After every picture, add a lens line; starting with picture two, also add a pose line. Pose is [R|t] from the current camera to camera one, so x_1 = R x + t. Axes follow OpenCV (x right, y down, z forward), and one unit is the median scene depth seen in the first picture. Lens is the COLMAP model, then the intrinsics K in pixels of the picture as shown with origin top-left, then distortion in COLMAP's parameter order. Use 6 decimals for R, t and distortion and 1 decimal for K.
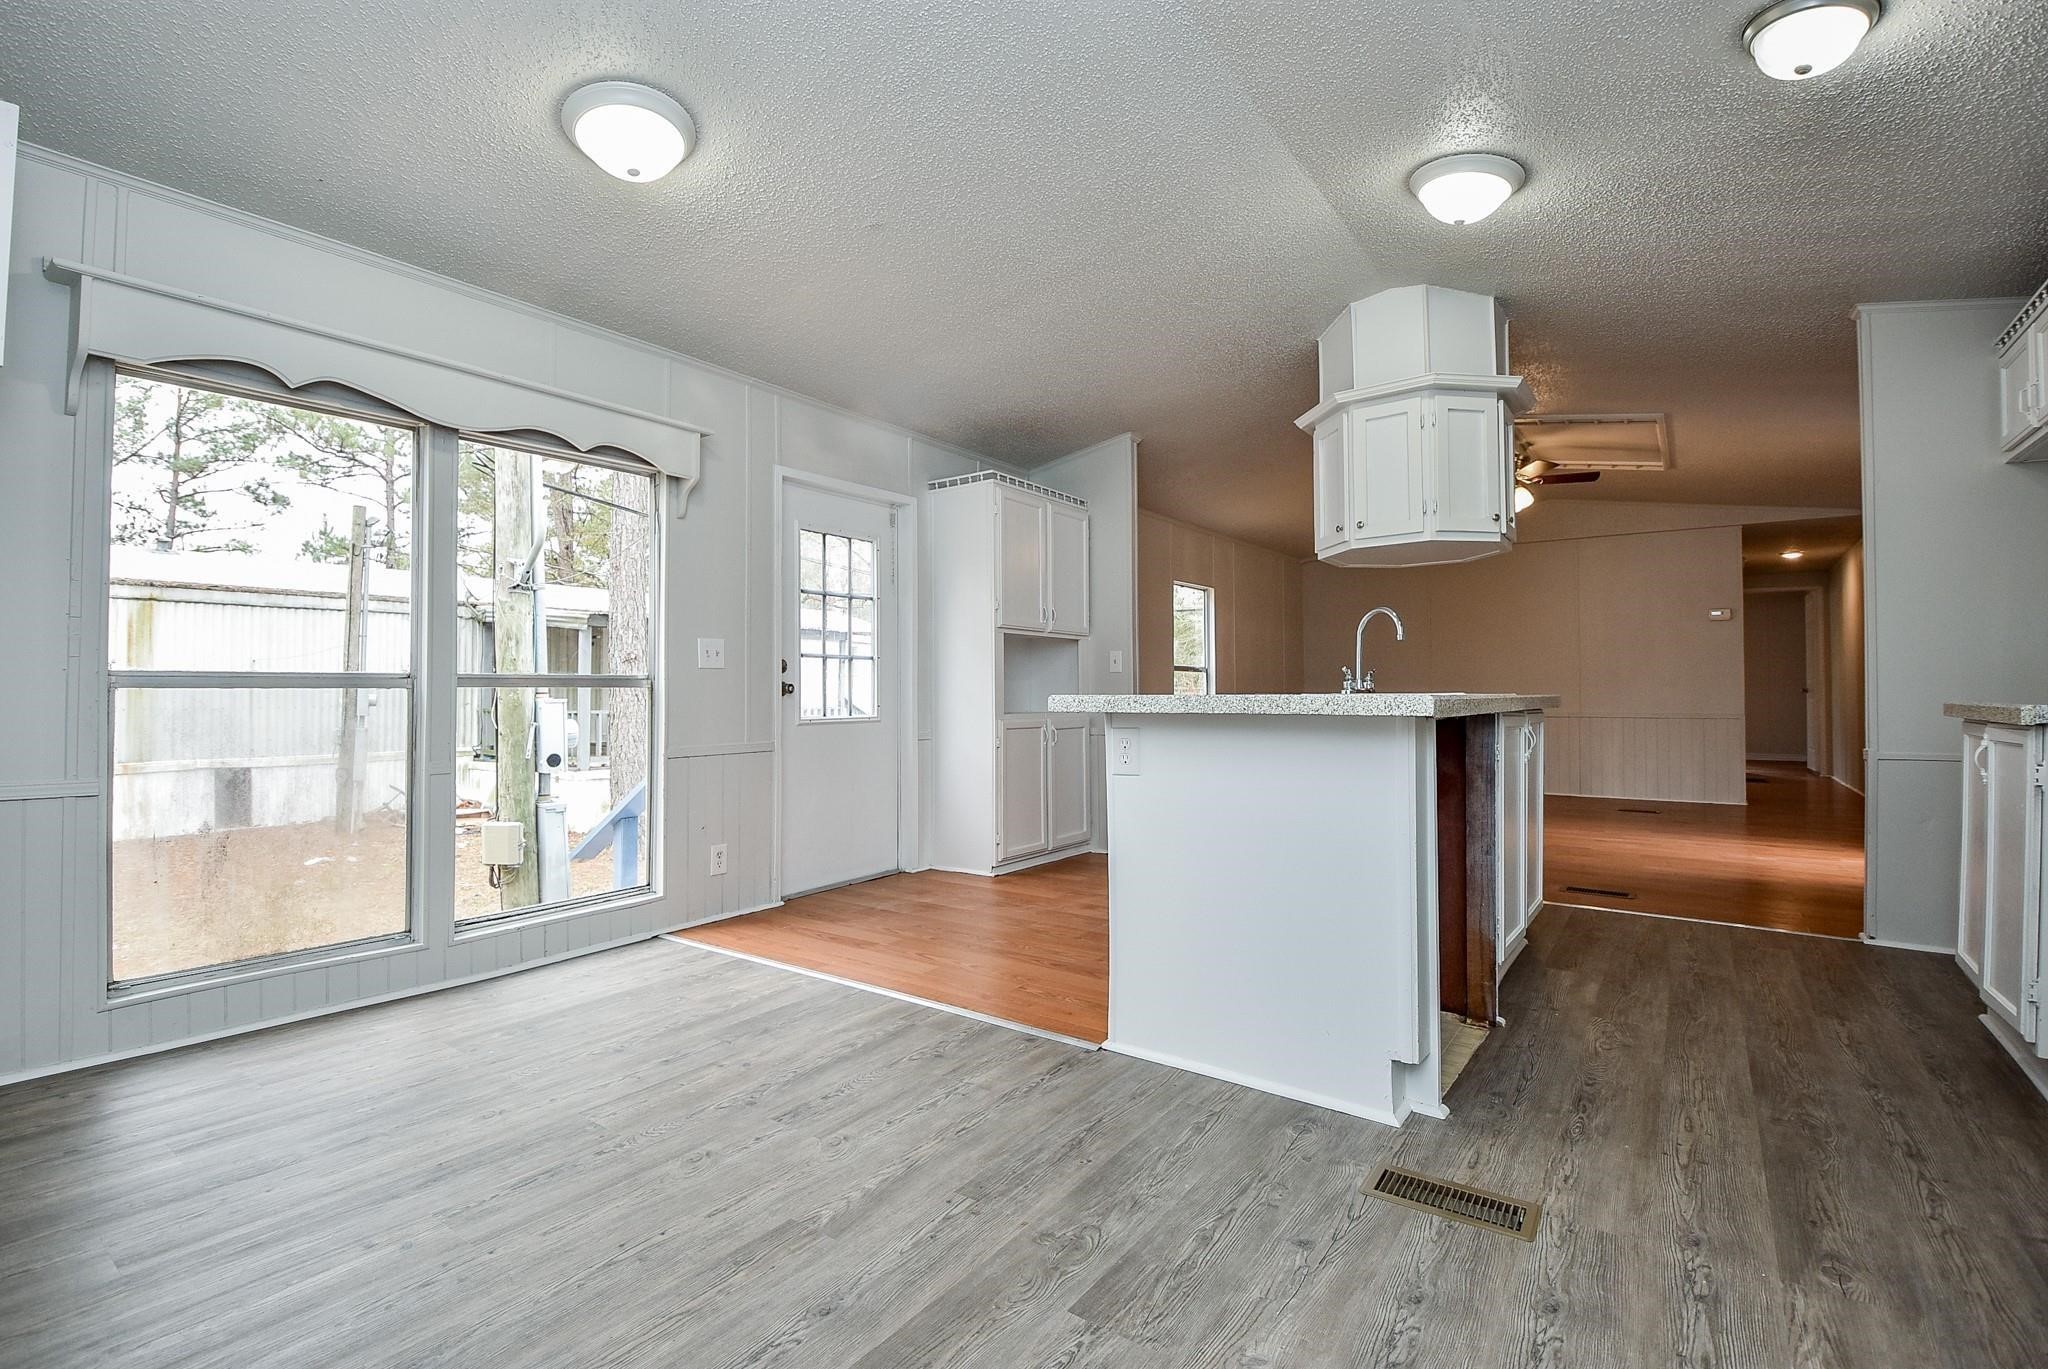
lens RADIAL K [[922.9, 0, 1021.5], [0, 922.9, 680.9], [0, 0, 1]] dist [-0.003667, -0.011034]
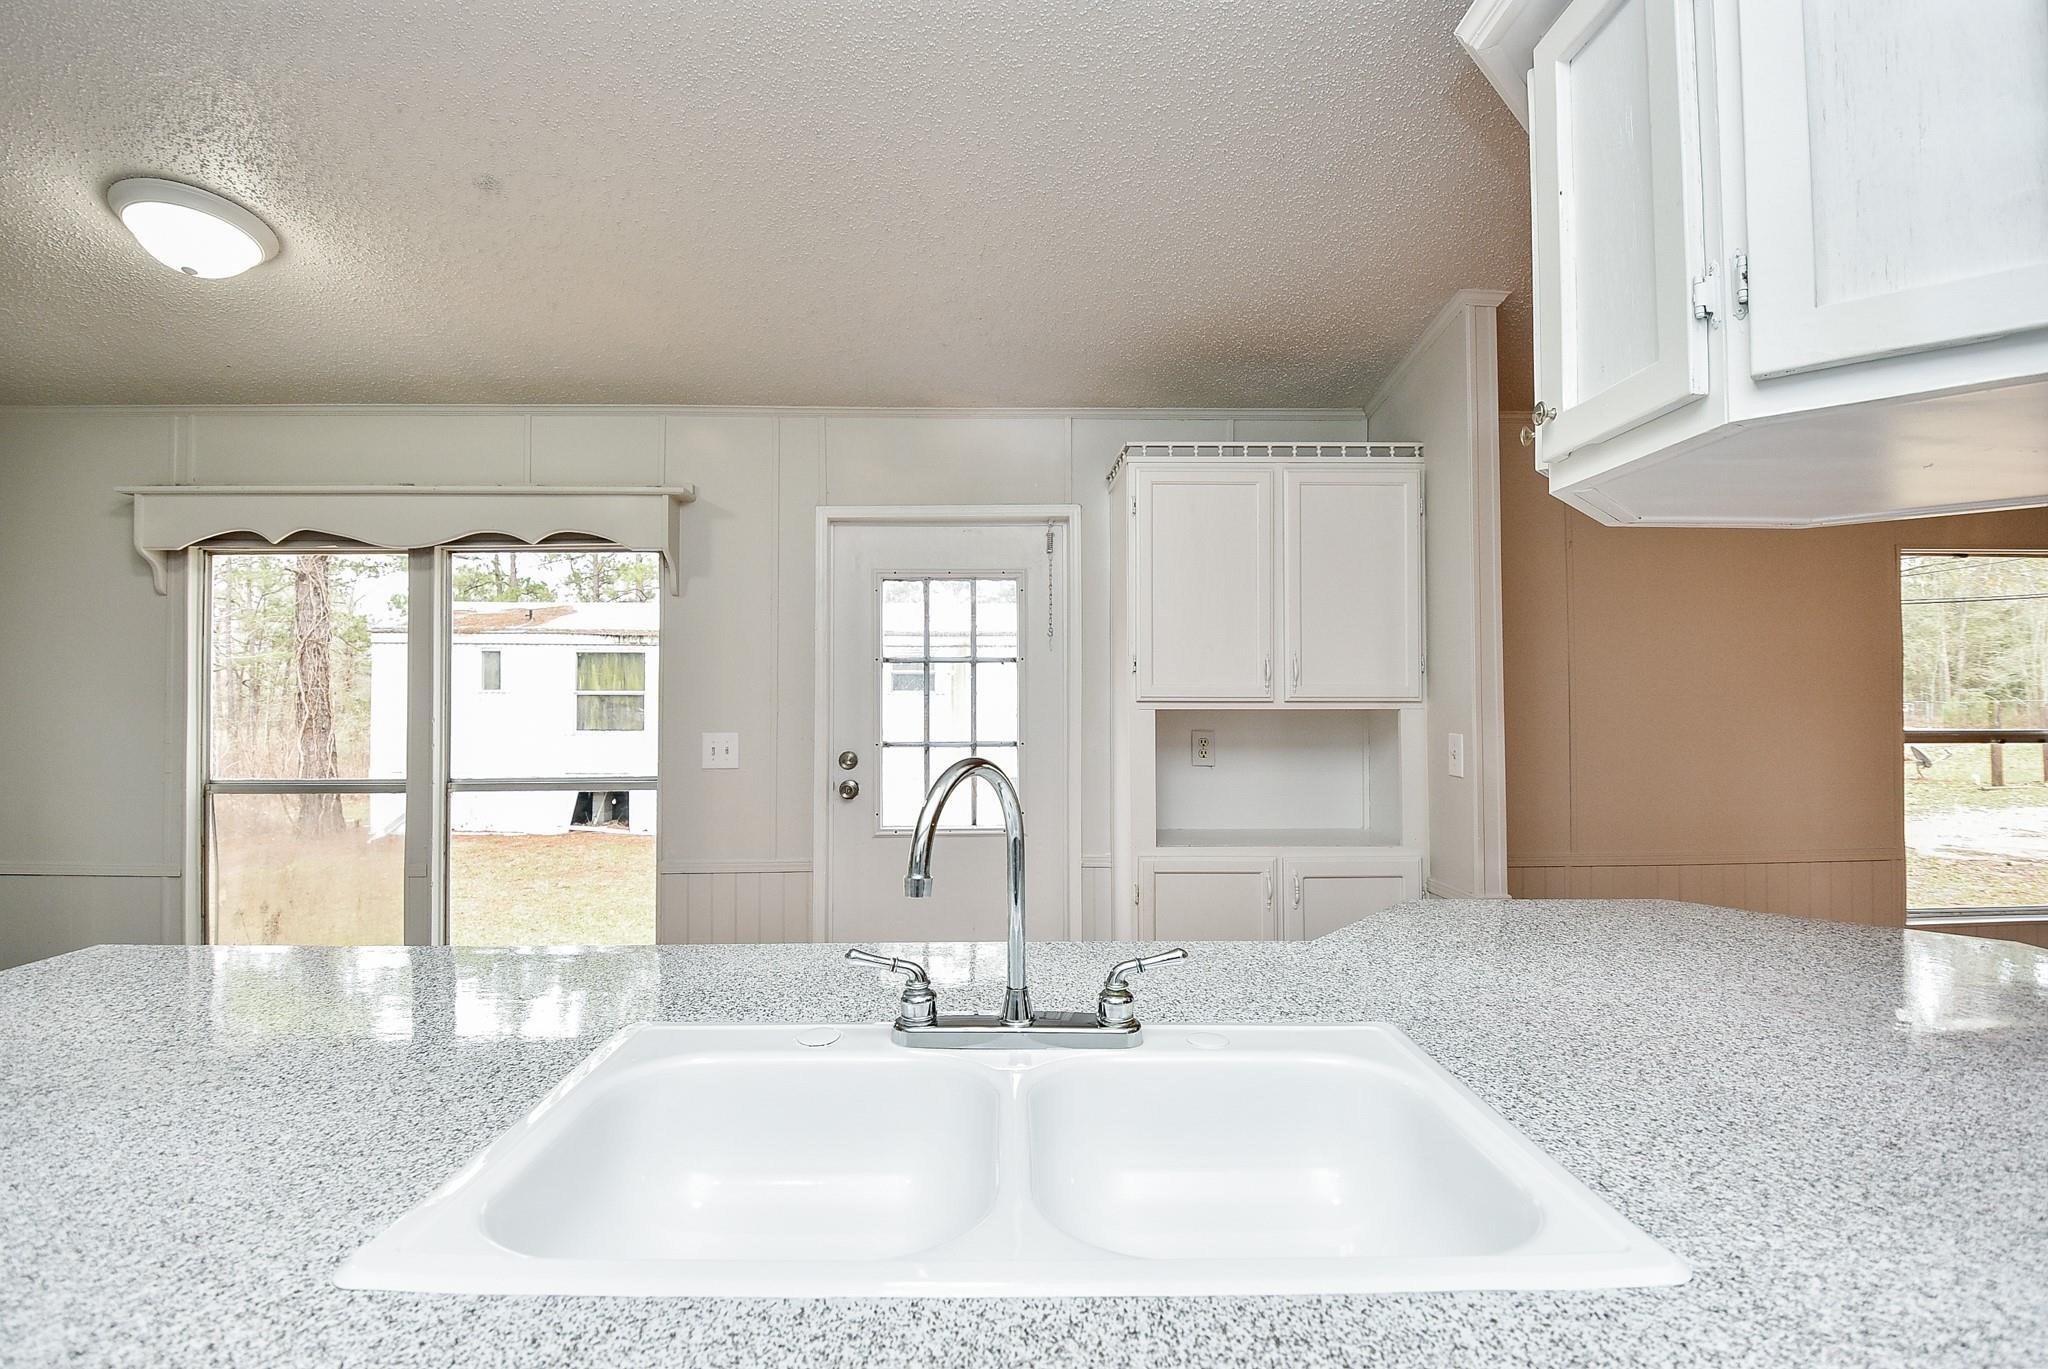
lens RADIAL K [[971.4, 0, 1024.0], [0, 971.4, 684.5], [0, 0, 1]] dist [0.002679, -0.016559]
pose [[0.612102, -0.009914, -0.790717, 0.677896], [0.012667, 0.999916, -0.002731, -0.107381], [0.790677, -0.008344, 0.612176, 0.867999]]
